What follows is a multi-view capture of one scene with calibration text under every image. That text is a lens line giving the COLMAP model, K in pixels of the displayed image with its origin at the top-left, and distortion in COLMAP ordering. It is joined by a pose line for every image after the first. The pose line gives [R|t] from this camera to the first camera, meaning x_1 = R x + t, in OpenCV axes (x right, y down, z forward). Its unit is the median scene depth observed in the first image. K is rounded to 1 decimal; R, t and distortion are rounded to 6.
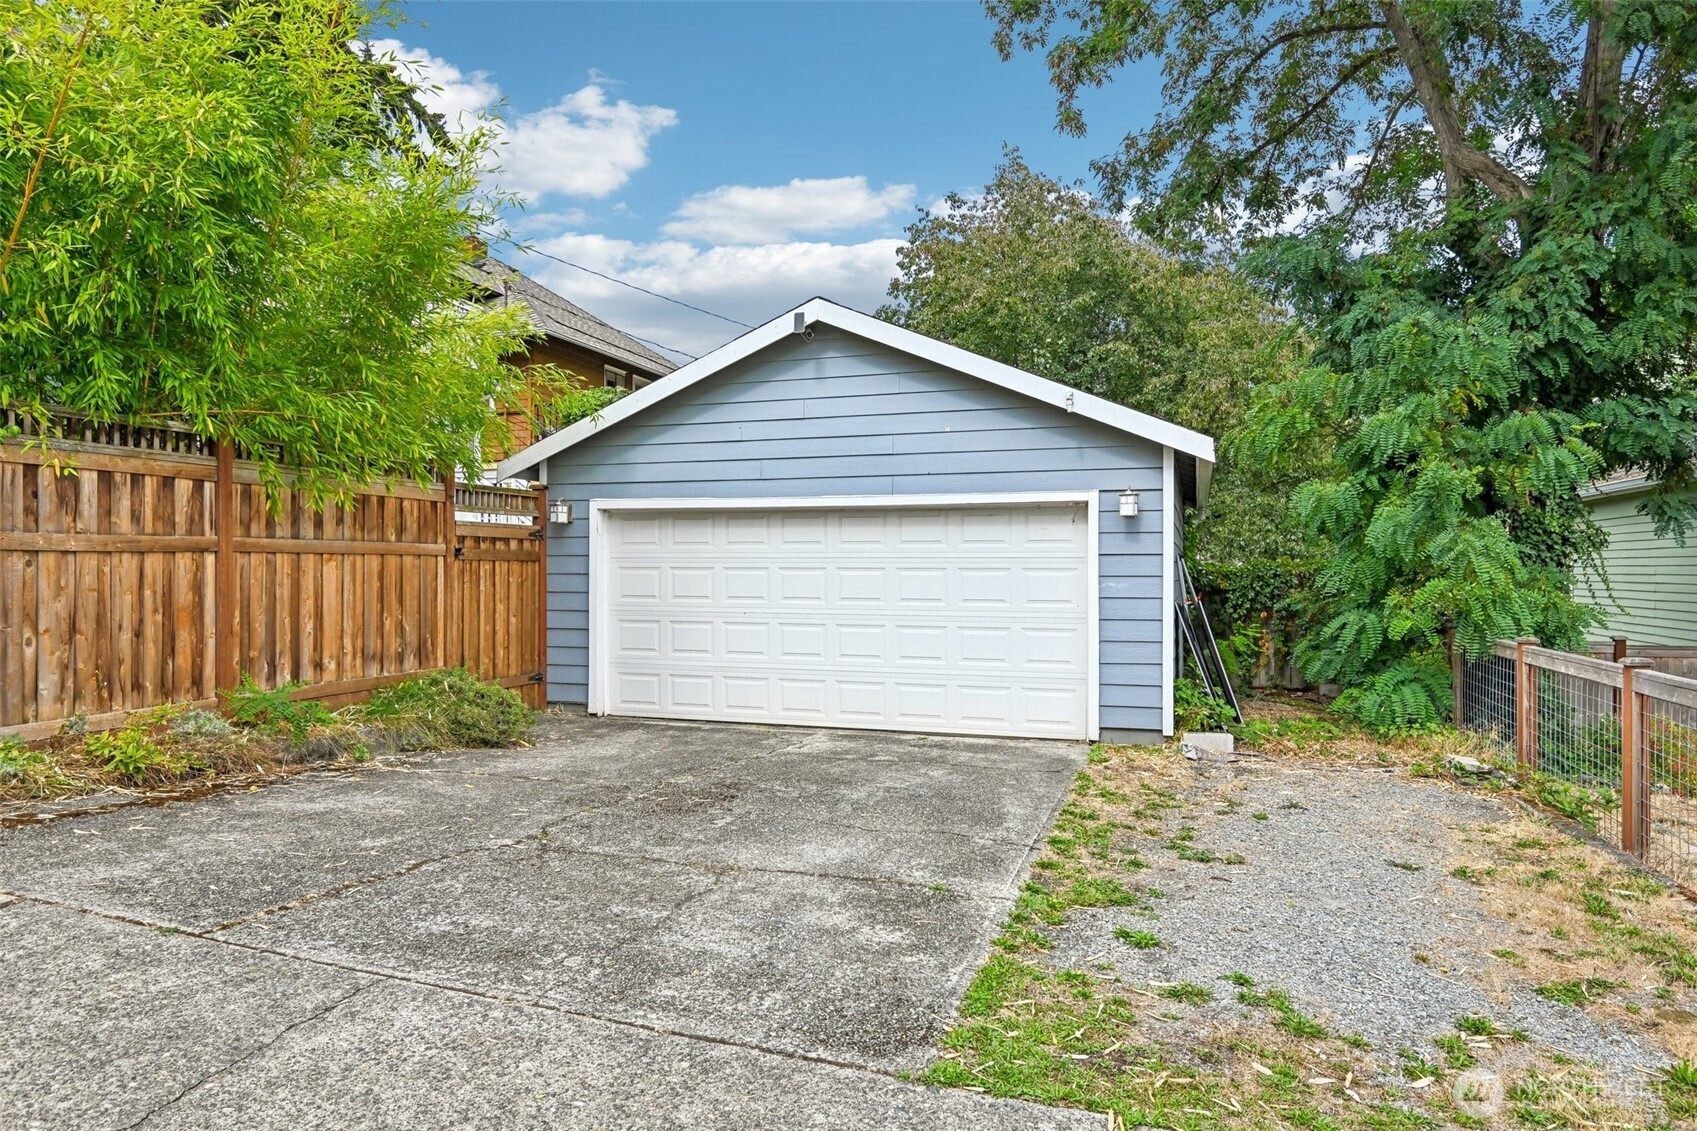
lens RADIAL K [[1062.9, 0, 848.5], [0, 1062.9, 565.5], [0, 0, 1]] dist [0.001963, 0.000341]
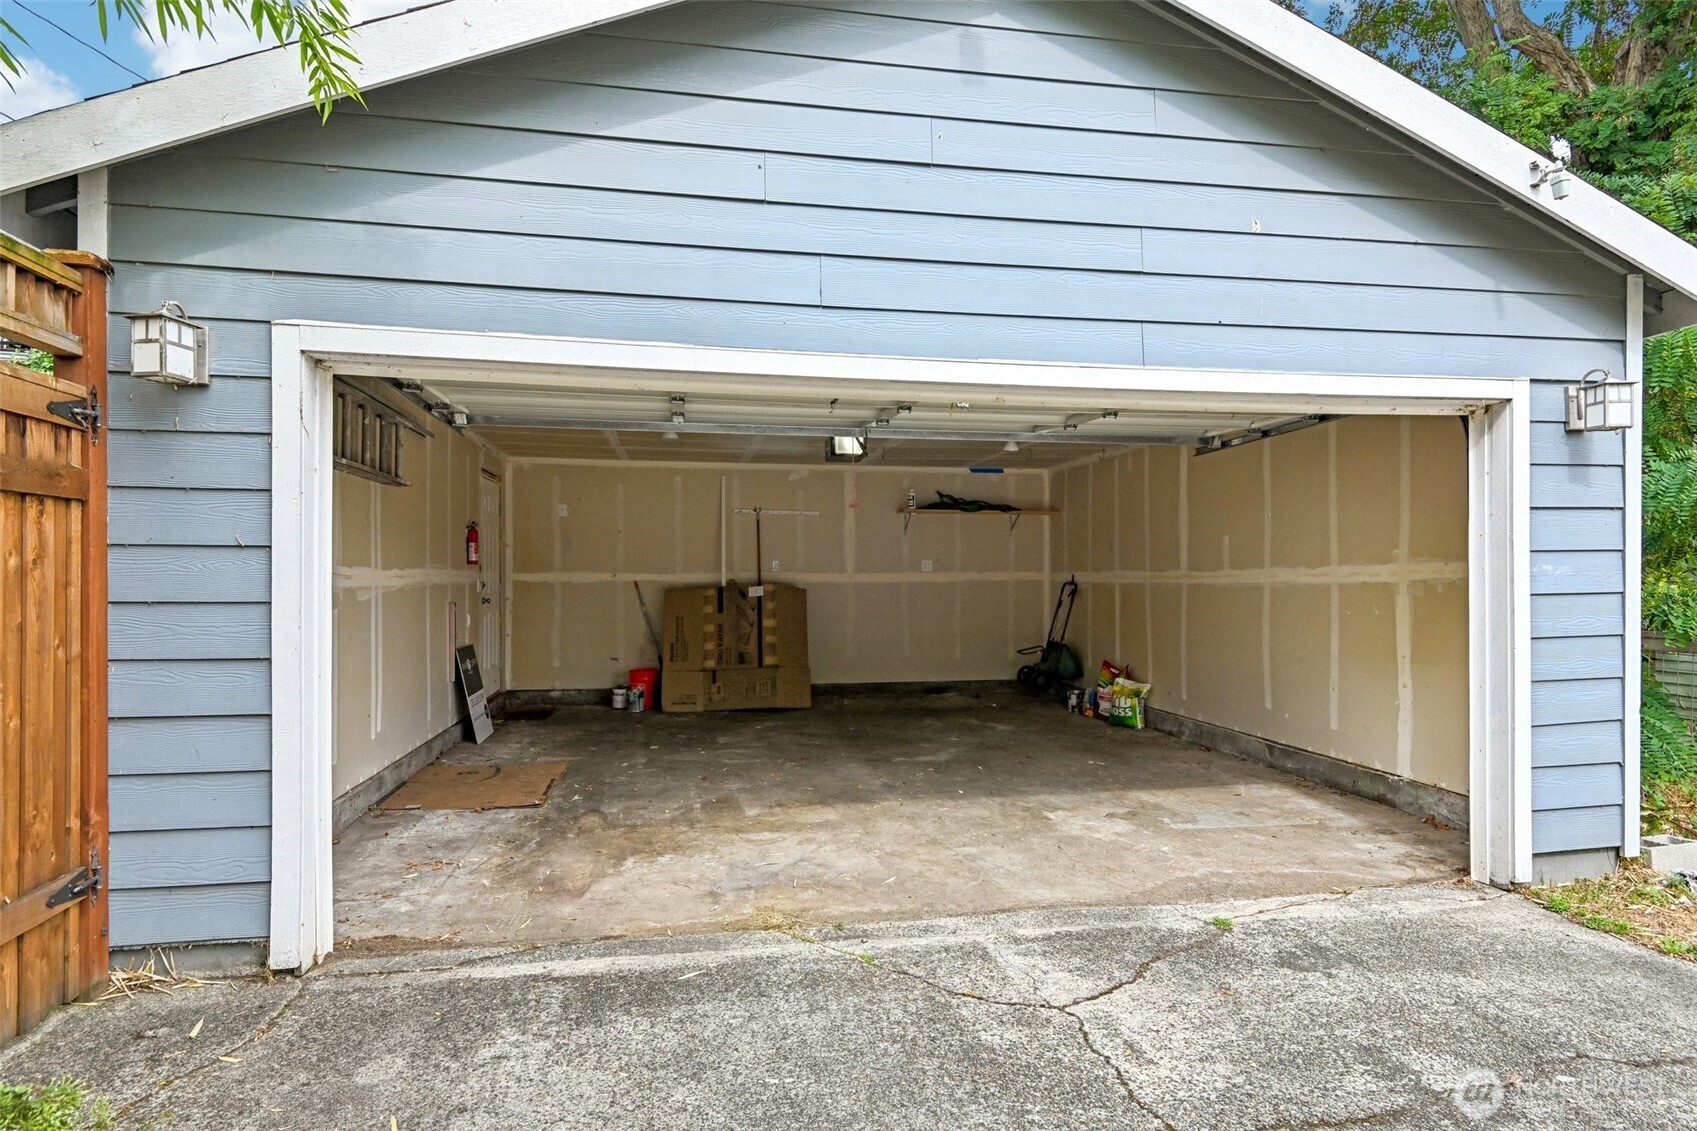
lens RADIAL K [[970.6, 0, 848.5], [0, 970.6, 565.5], [0, 0, 1]] dist [-0.001003, -0.001408]
pose [[0.888538, -0.001140, 0.458801, -0.222253], [0.001209, 0.999999, 0.000143, 0.014327], [-0.458801, 0.000428, 0.888539, 0.649571]]
